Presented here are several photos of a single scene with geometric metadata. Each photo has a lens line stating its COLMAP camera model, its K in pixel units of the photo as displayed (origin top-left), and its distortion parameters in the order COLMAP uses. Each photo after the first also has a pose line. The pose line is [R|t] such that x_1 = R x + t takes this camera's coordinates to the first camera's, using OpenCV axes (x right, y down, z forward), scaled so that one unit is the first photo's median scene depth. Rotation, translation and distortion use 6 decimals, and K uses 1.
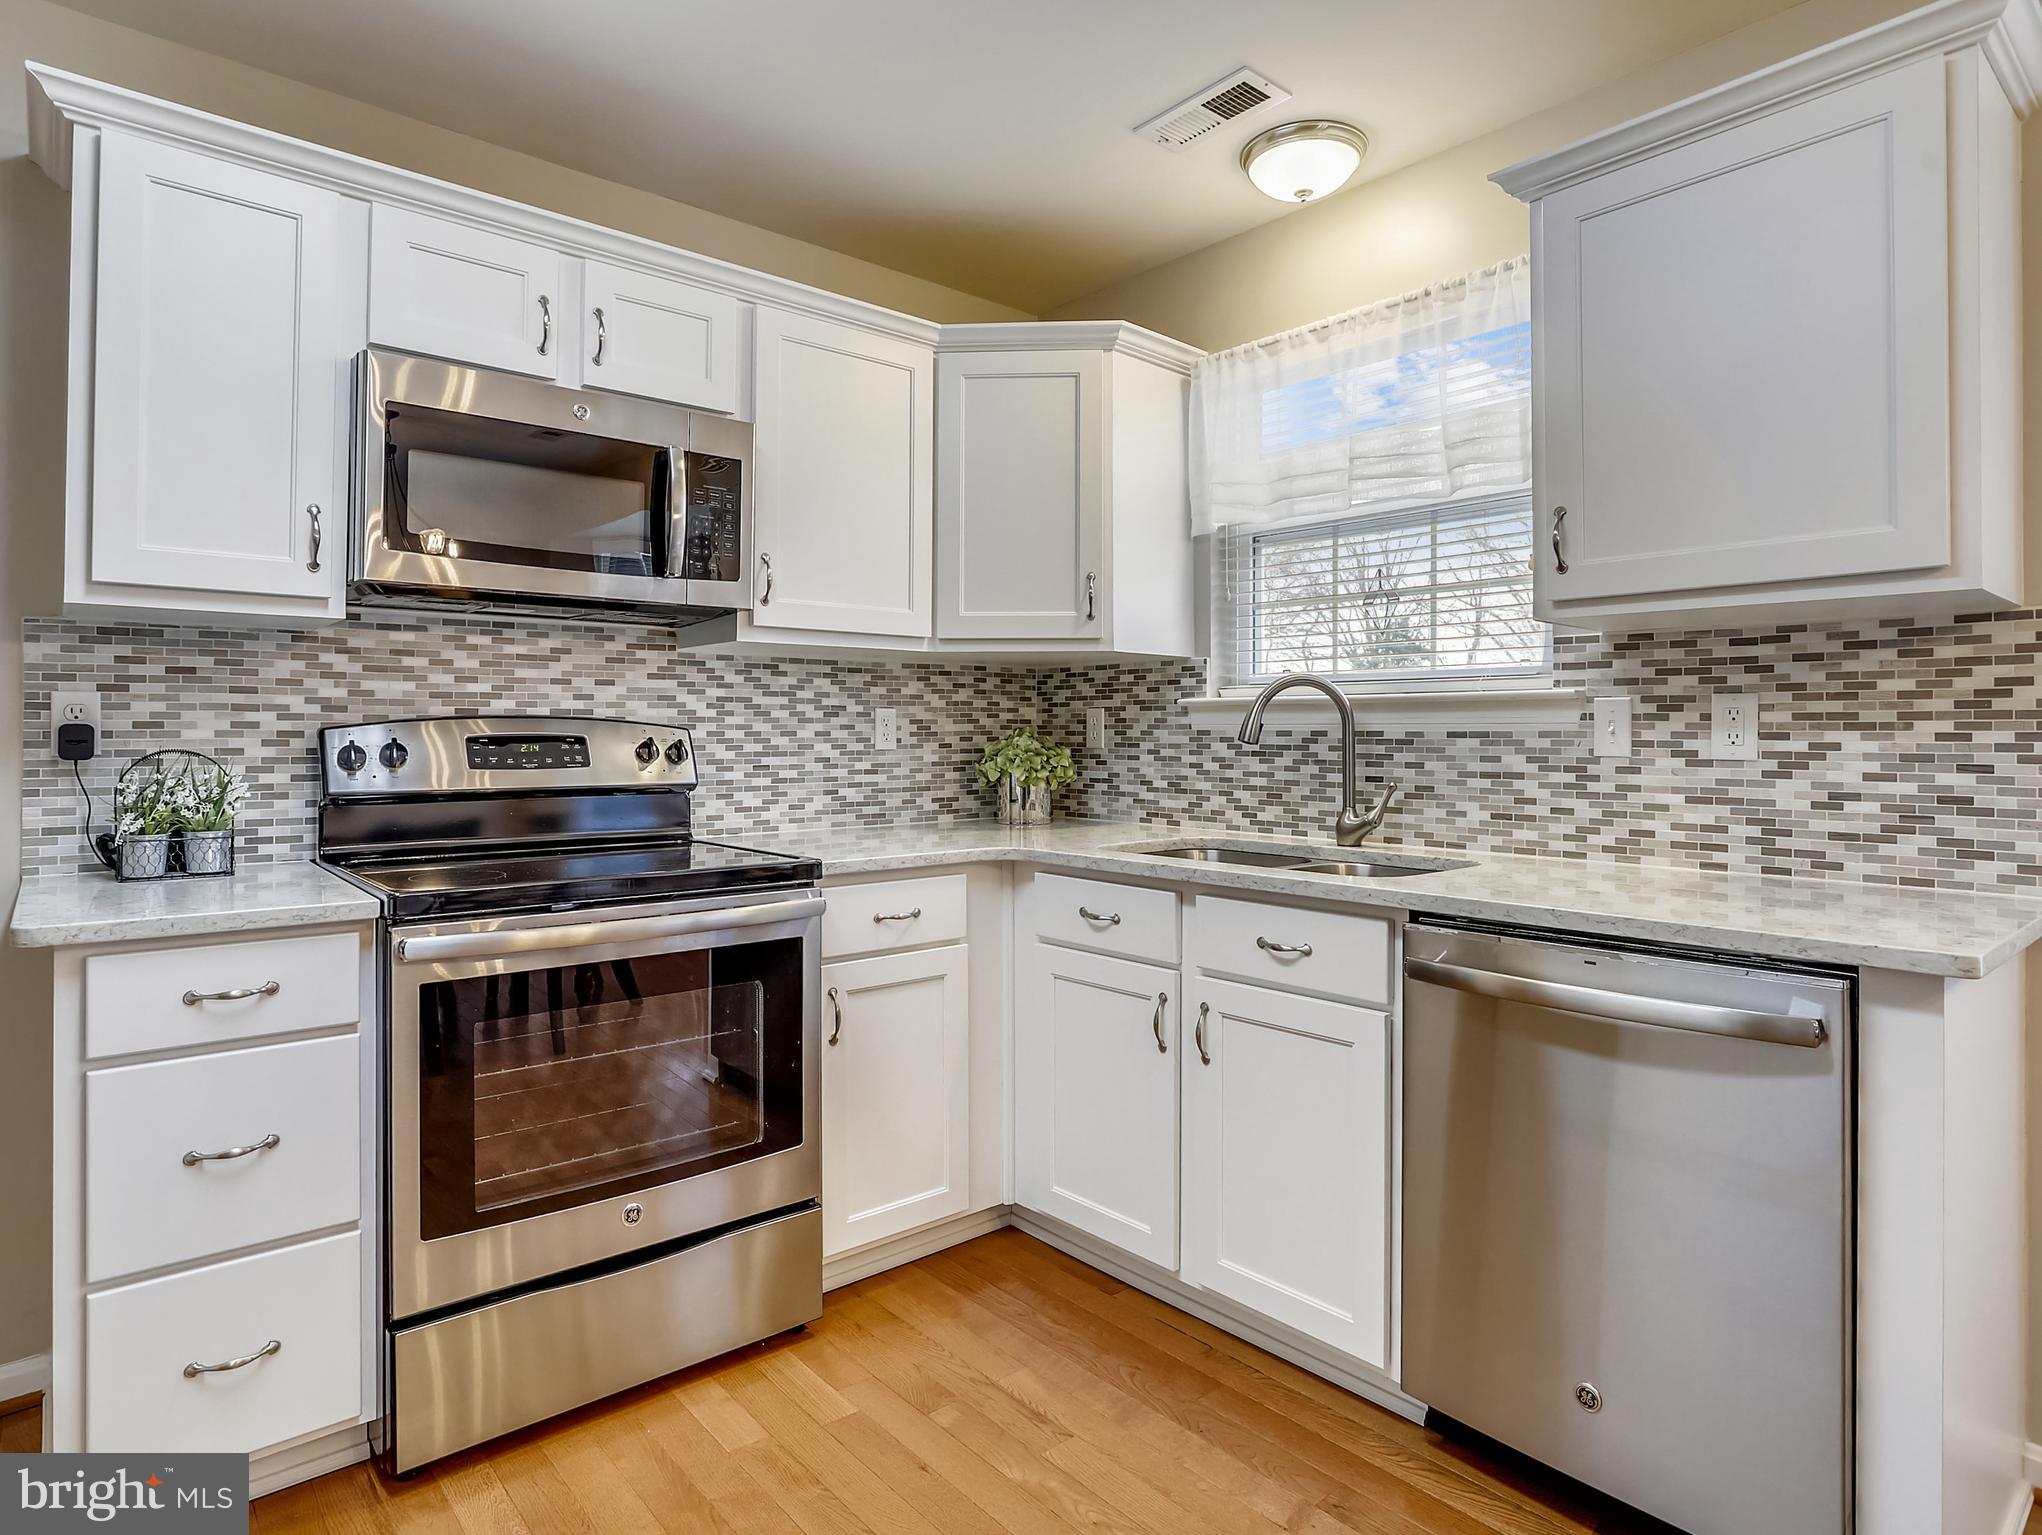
lens RADIAL K [[1138.7, 0, 1033.4], [0, 1138.7, 746.3], [0, 0, 1]] dist [-0.043872, 0.014397]
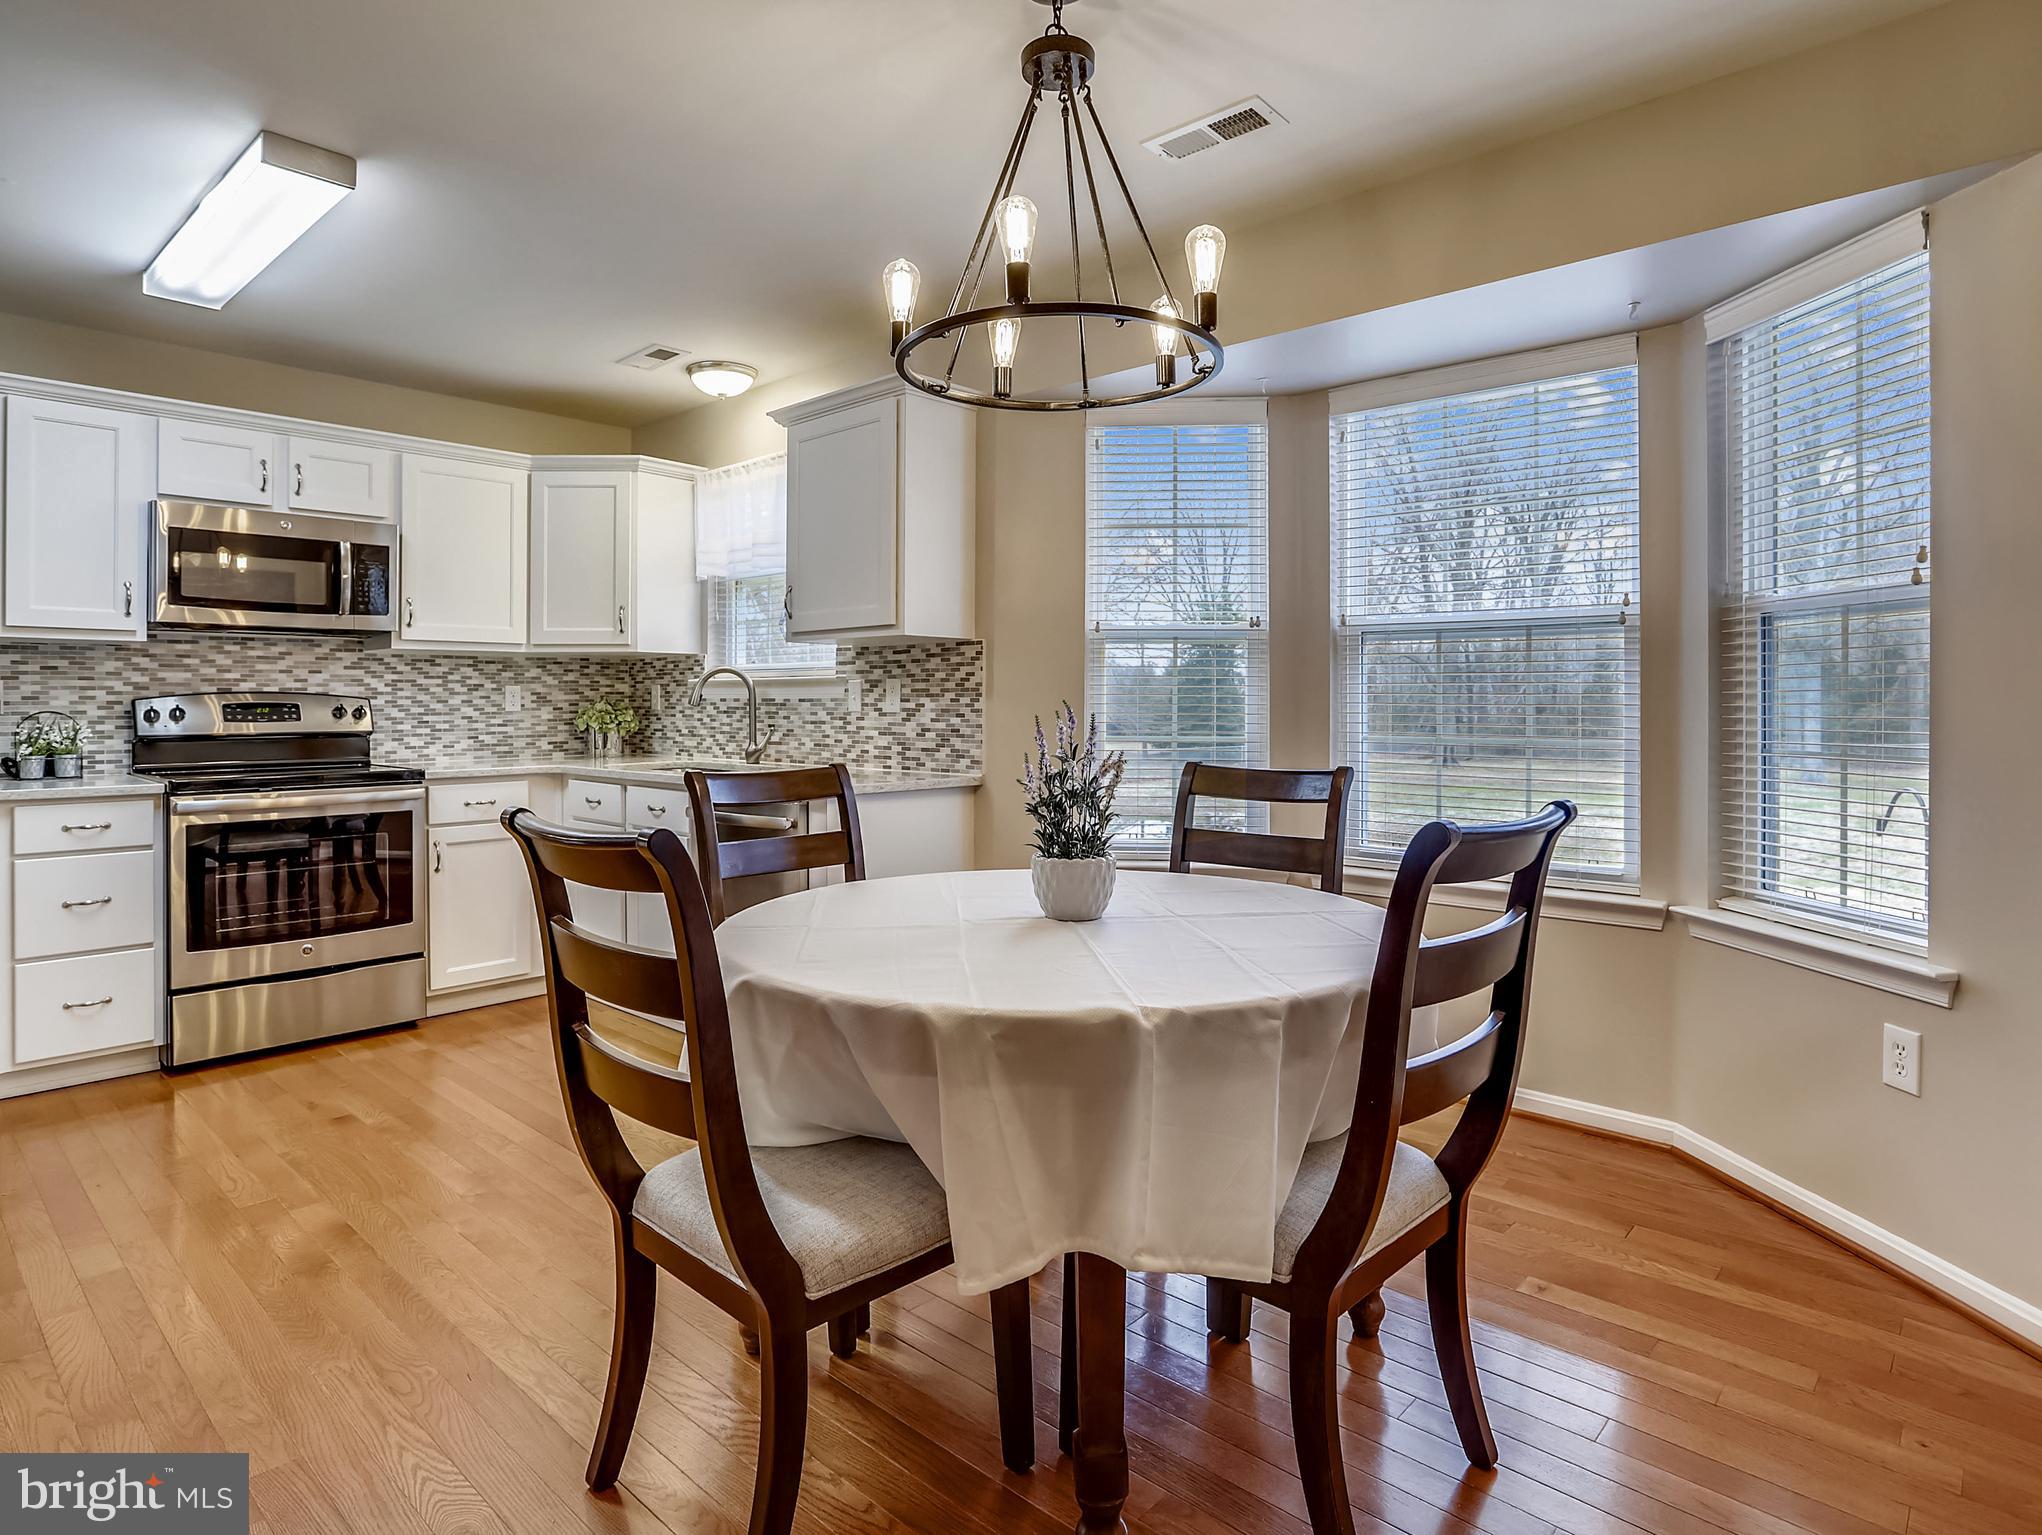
lens RADIAL K [[1138.7, 0, 1052.2], [0, 1138.7, 718.1], [0, 0, 1]] dist [-0.043872, 0.014397]
pose [[0.992831, -0.005610, 0.119395, 0.597812], [0.005158, 0.999978, 0.004093, 0.013750], [-0.119415, -0.003447, 0.992838, -0.920975]]
